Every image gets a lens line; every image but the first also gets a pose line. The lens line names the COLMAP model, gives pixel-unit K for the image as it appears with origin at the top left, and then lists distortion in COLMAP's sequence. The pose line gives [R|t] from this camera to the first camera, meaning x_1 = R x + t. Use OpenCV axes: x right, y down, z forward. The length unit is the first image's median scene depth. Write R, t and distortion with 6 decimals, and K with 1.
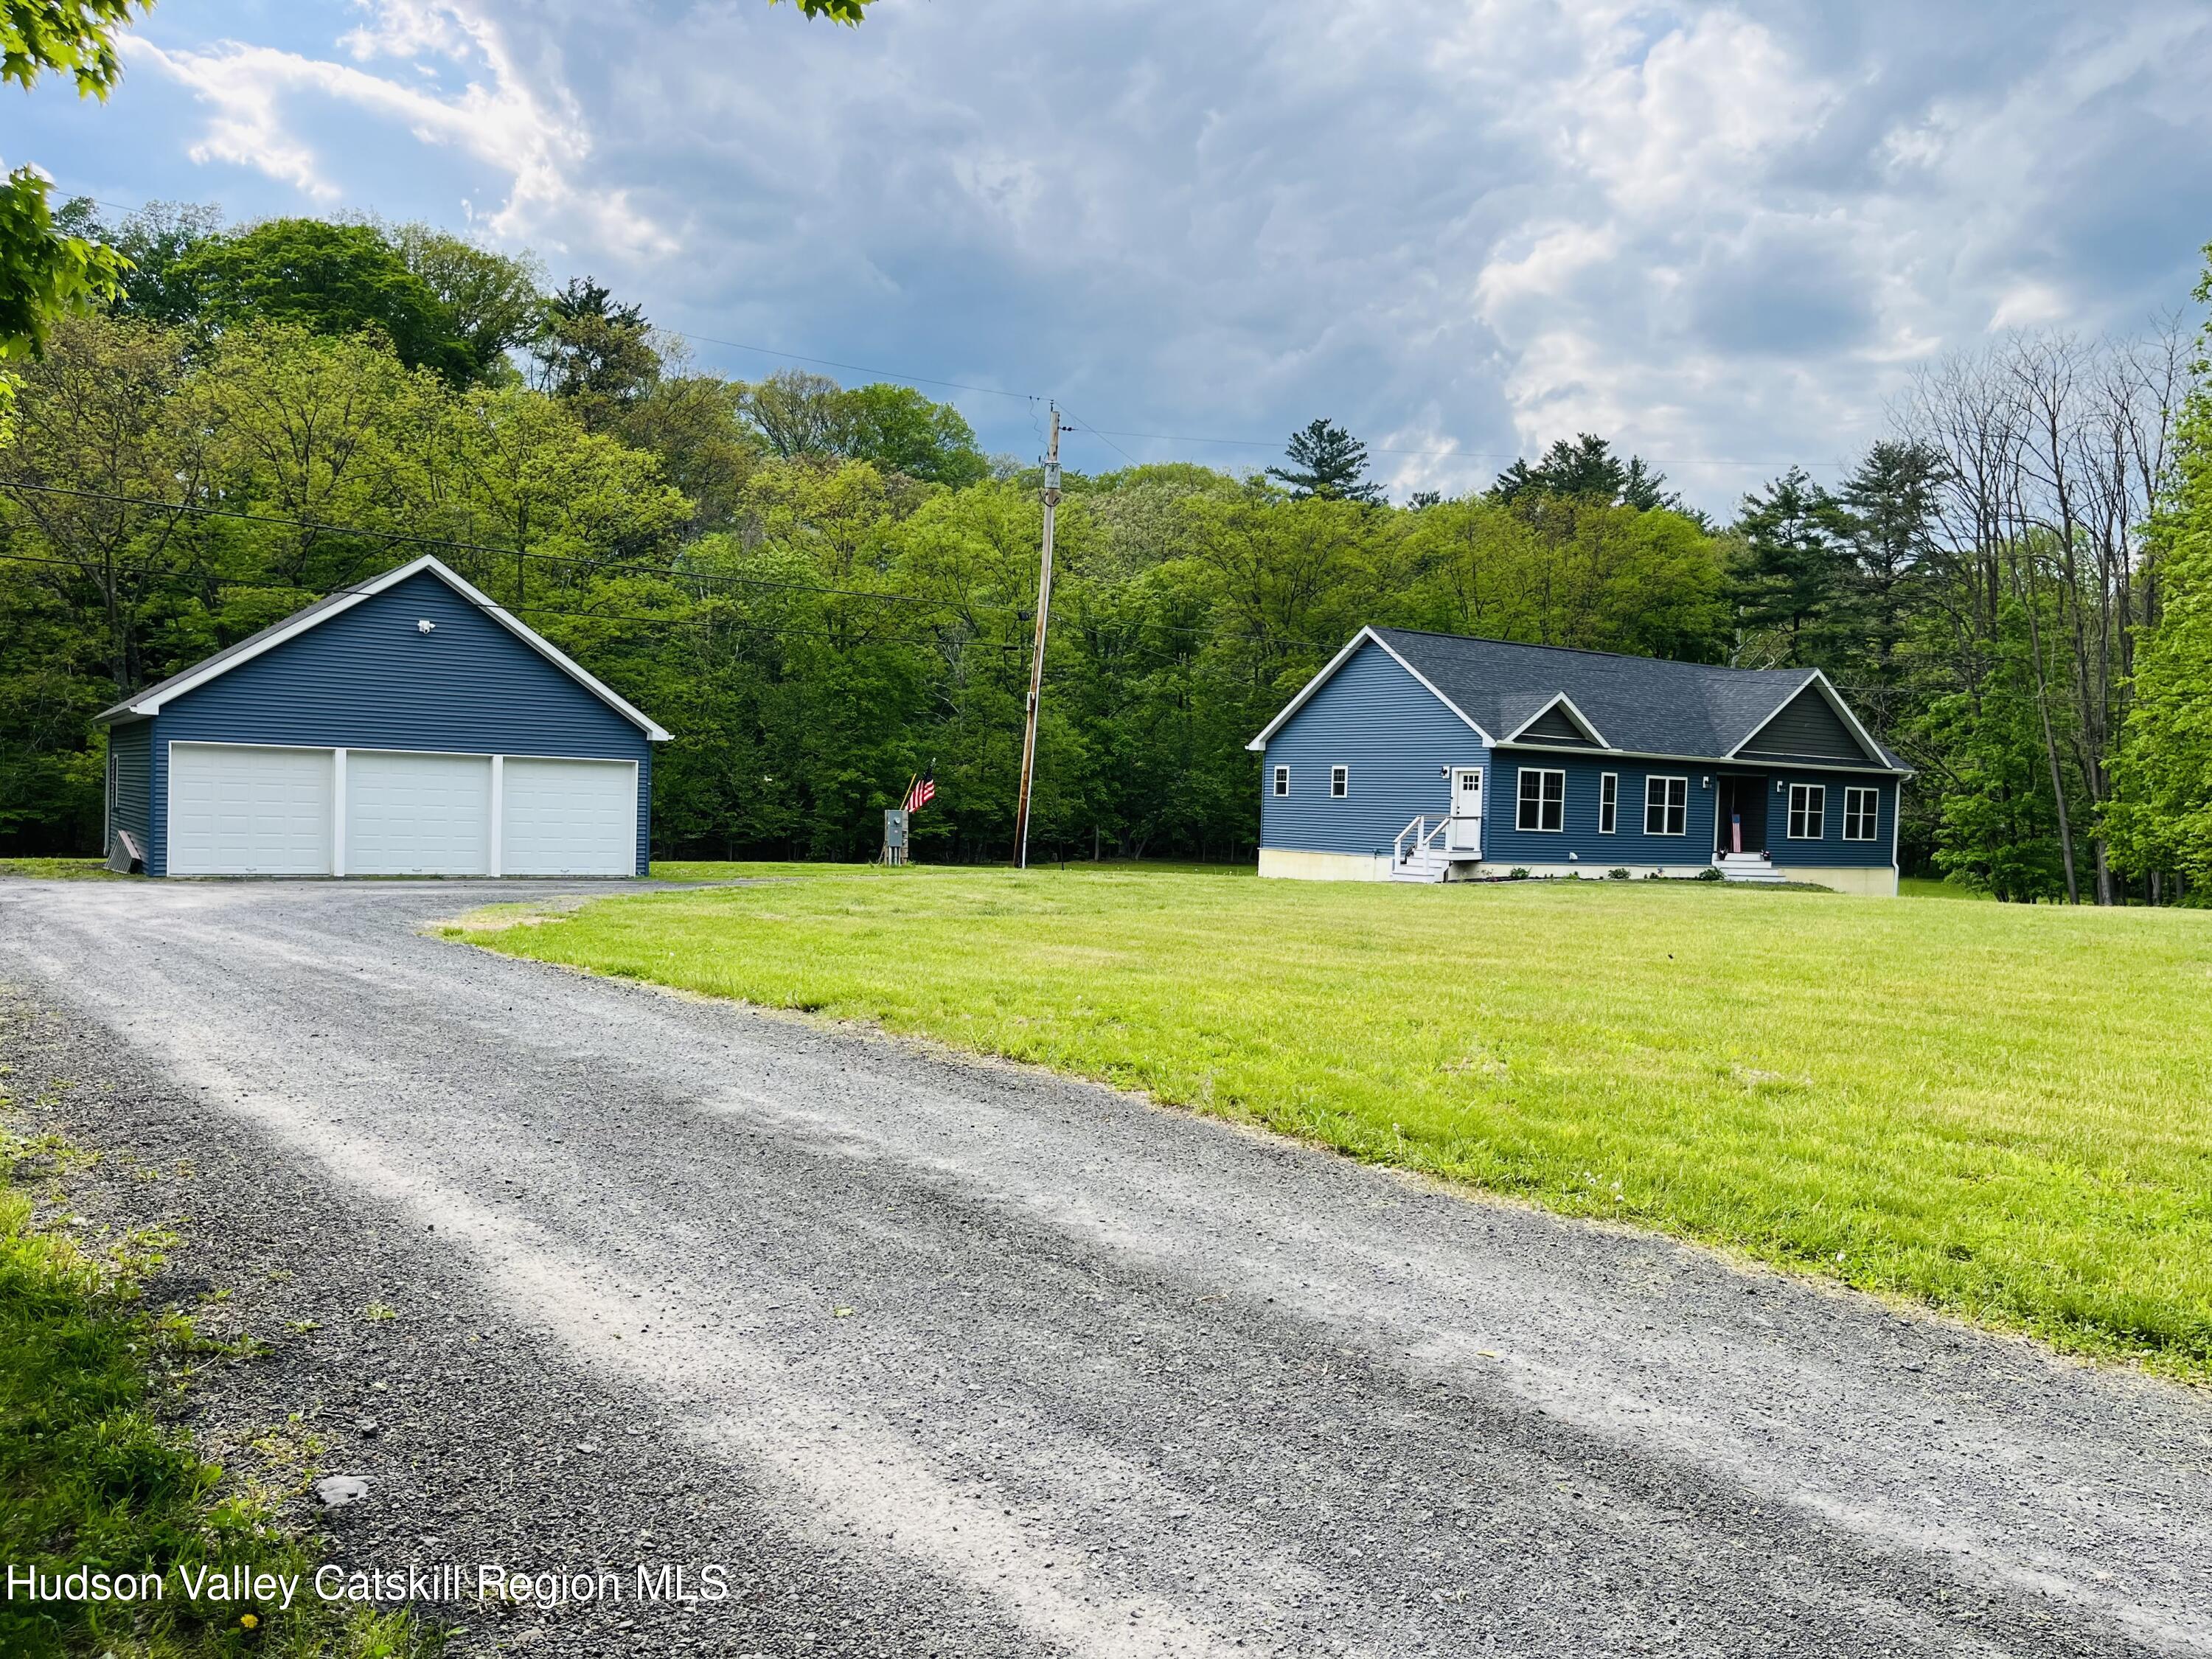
lens RADIAL K [[1682.9, 0, 1108.0], [0, 1682.9, 858.5], [0, 0, 1]] dist [0.012000, 0.001148]
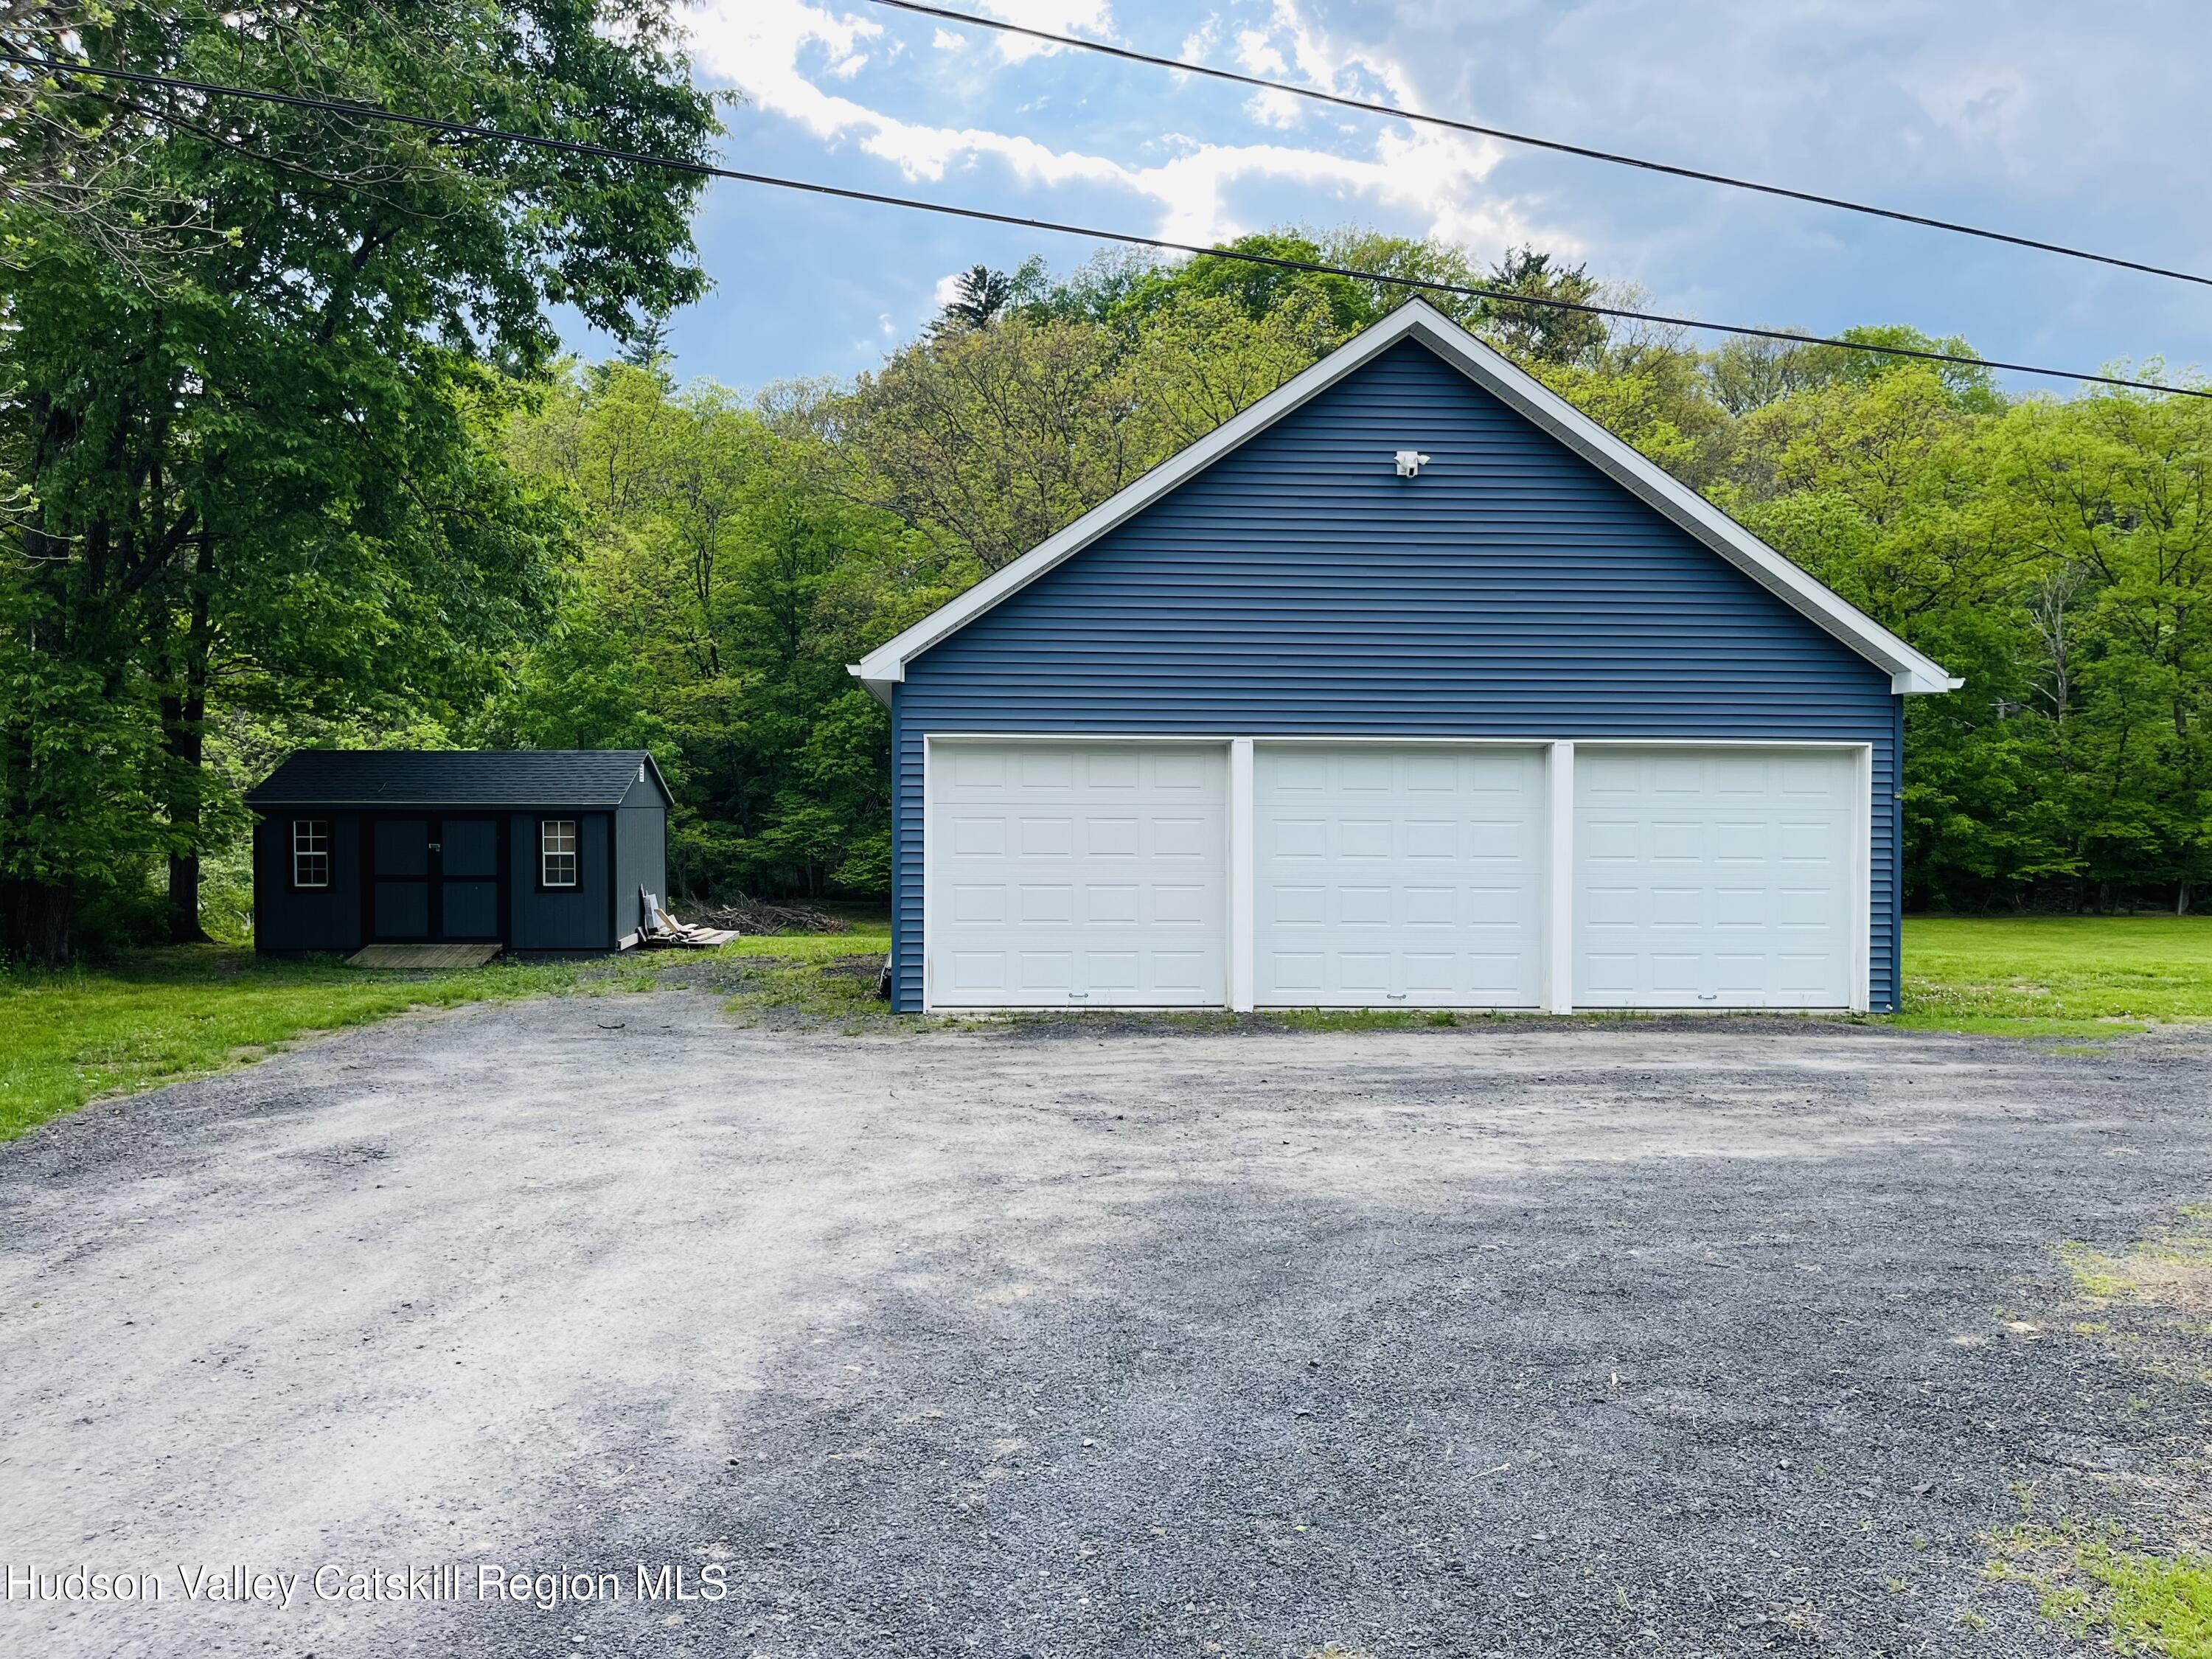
lens RADIAL K [[1682.9, 0, 1102.6], [0, 1682.9, 833.3], [0, 0, 1]] dist [0.012000, 0.001148]
pose [[0.862024, -0.022701, -0.506359, -0.178878], [0.005120, 0.999336, -0.036085, -0.015659], [0.506842, 0.028513, 0.861567, 0.410330]]
